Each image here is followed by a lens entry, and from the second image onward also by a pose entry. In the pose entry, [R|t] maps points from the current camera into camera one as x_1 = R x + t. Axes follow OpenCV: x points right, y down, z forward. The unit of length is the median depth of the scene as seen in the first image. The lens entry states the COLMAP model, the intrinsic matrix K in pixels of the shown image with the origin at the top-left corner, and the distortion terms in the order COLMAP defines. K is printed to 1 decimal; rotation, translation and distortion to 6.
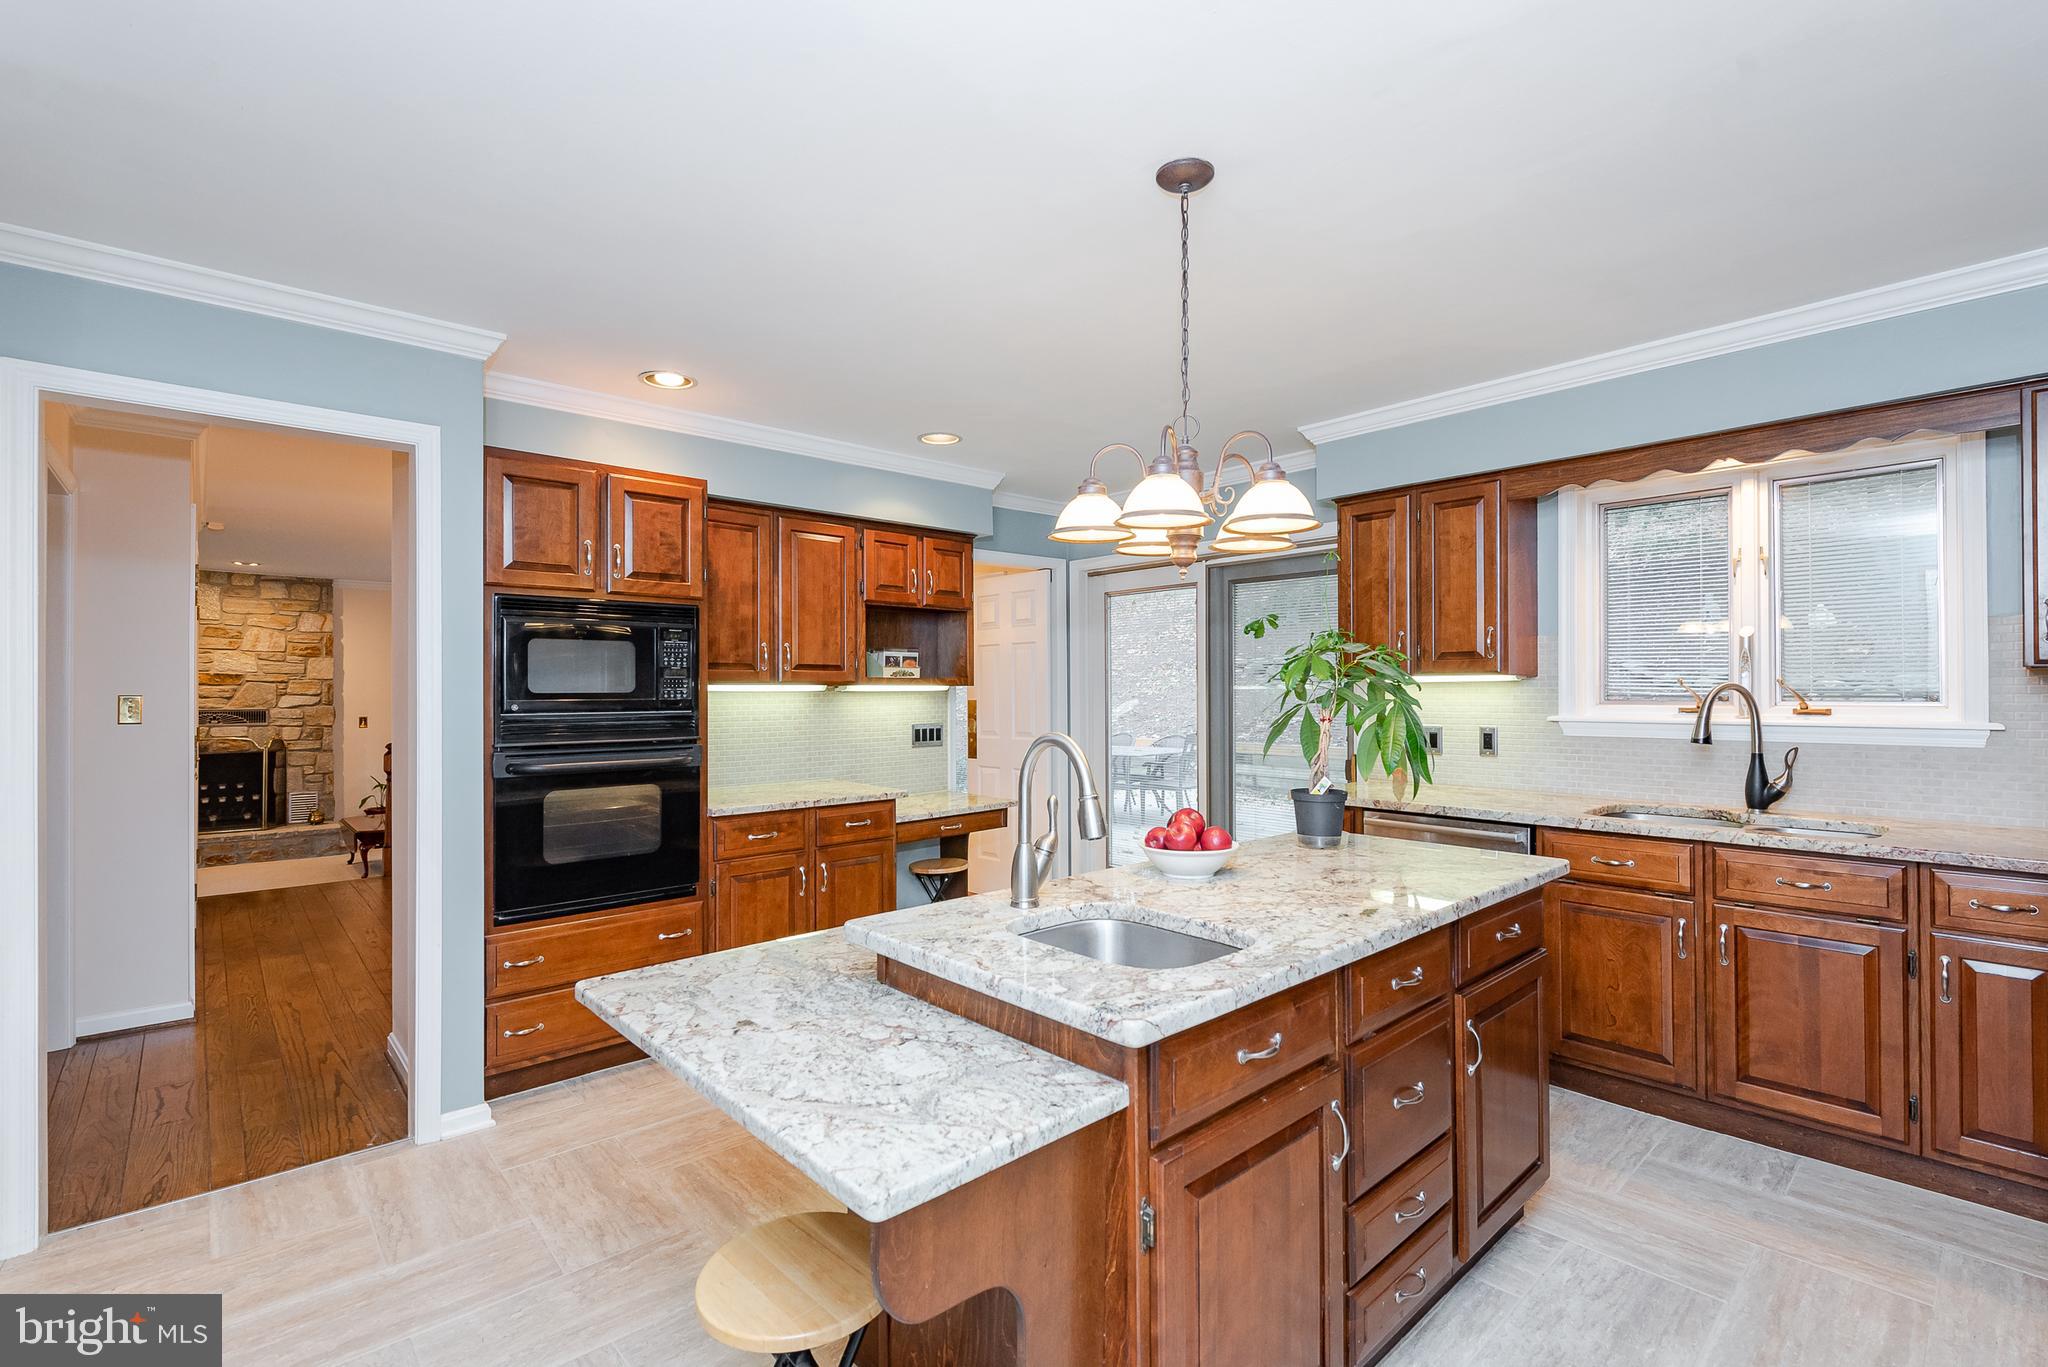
lens RADIAL K [[914.9, 0, 1034.3], [0, 914.9, 683.4], [0, 0, 1]] dist [0.000231, -0.003107]
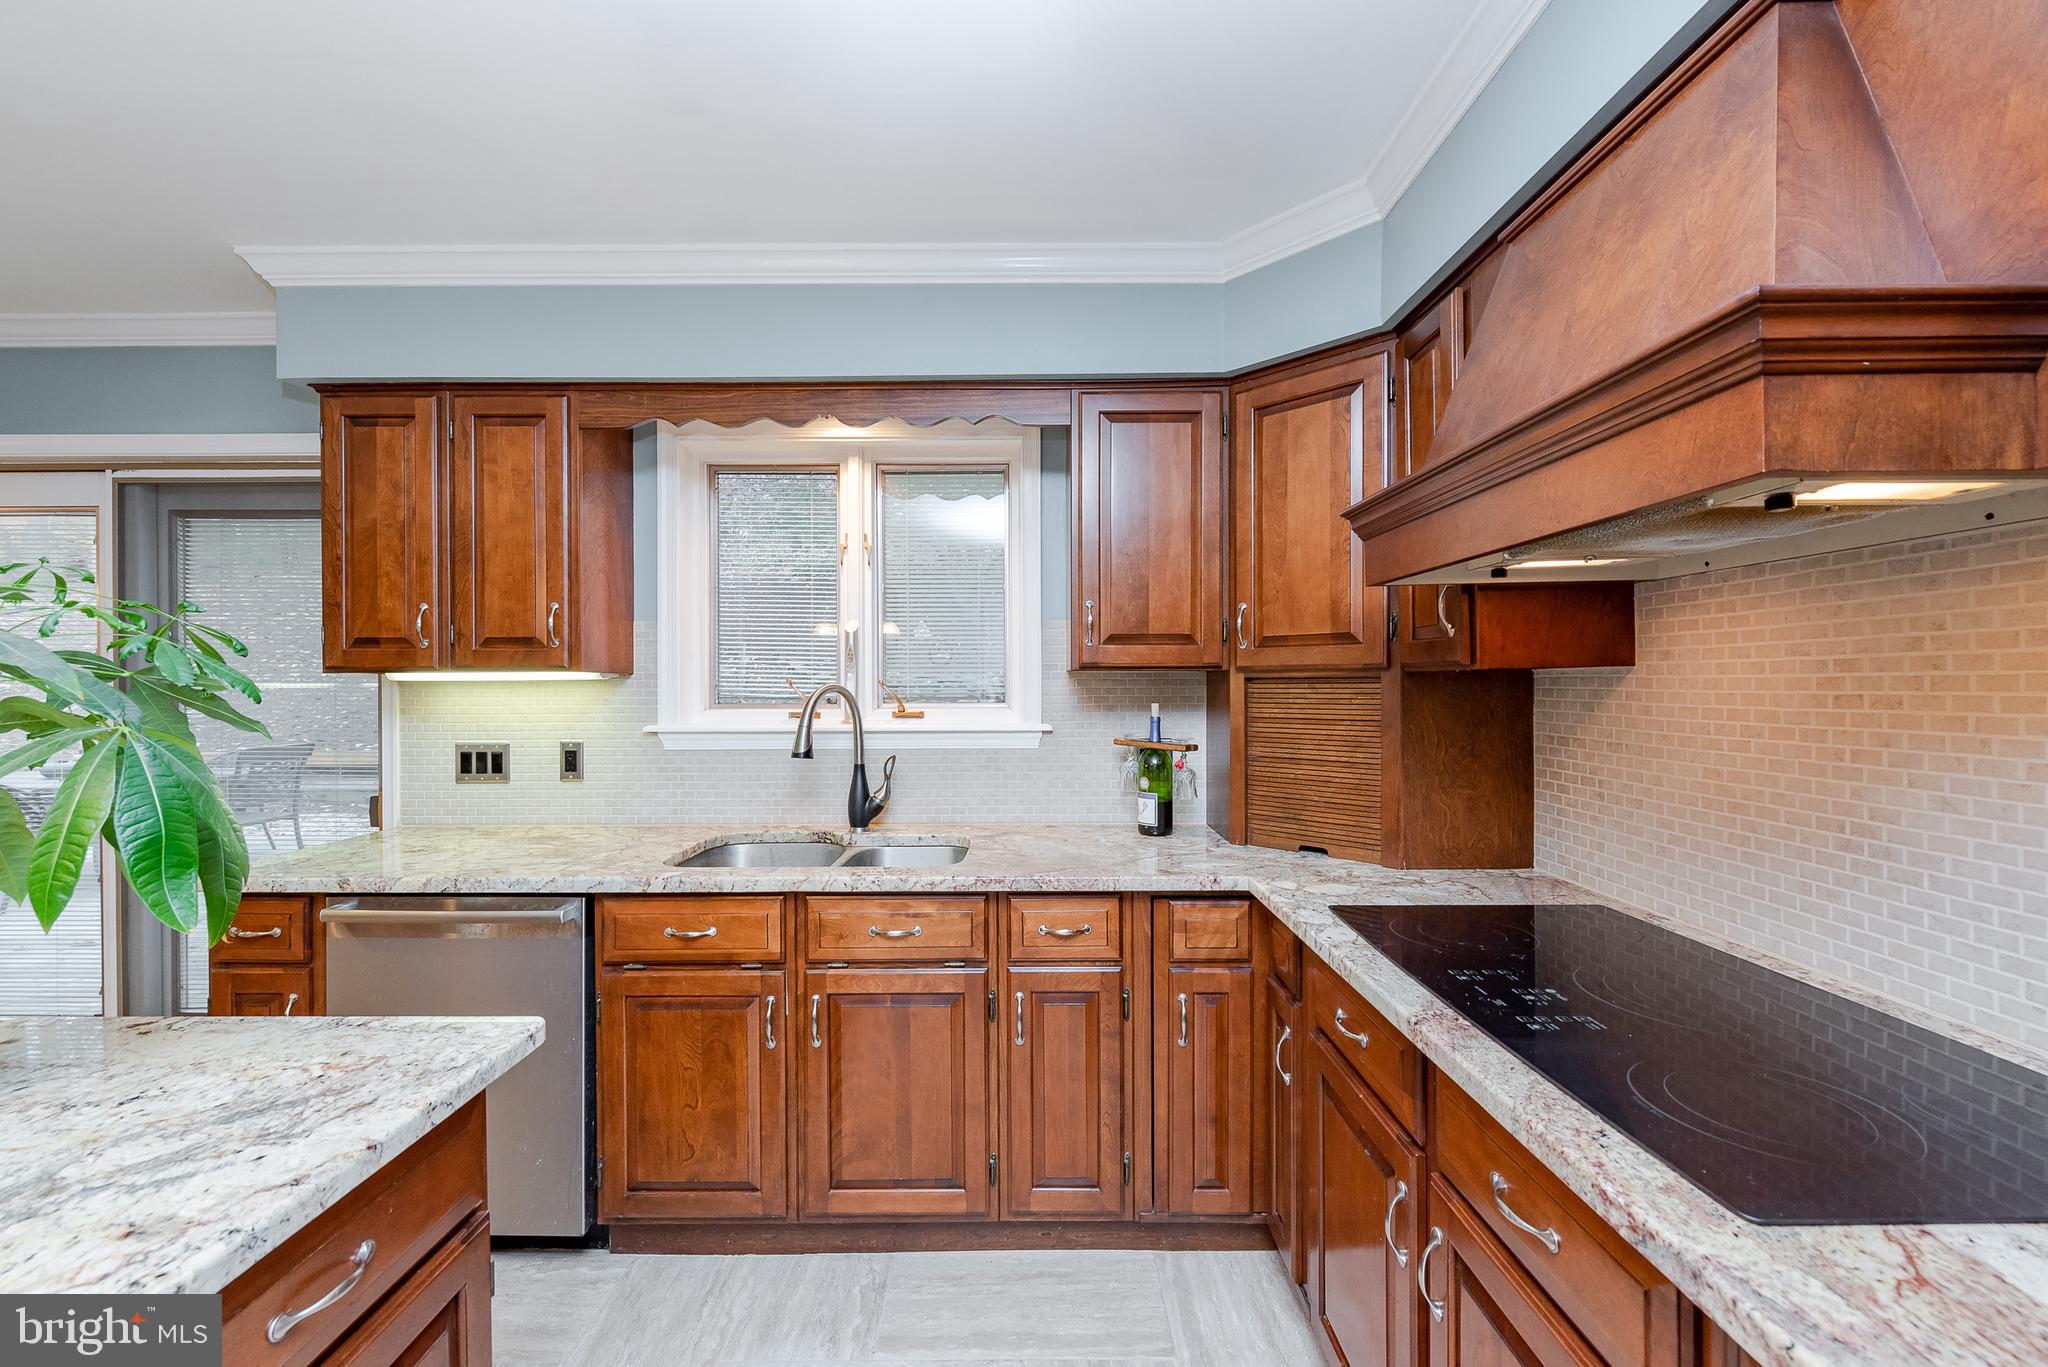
lens RADIAL K [[802.0, 0, 1013.7], [0, 802.0, 684.3], [0, 0, 1]] dist [0.003900, 0.000228]
pose [[0.679519, 0.000168, 0.733658, 0.324560], [-0.004476, 0.999982, 0.003917, -0.003620], [-0.733645, -0.005946, 0.679507, 0.365450]]
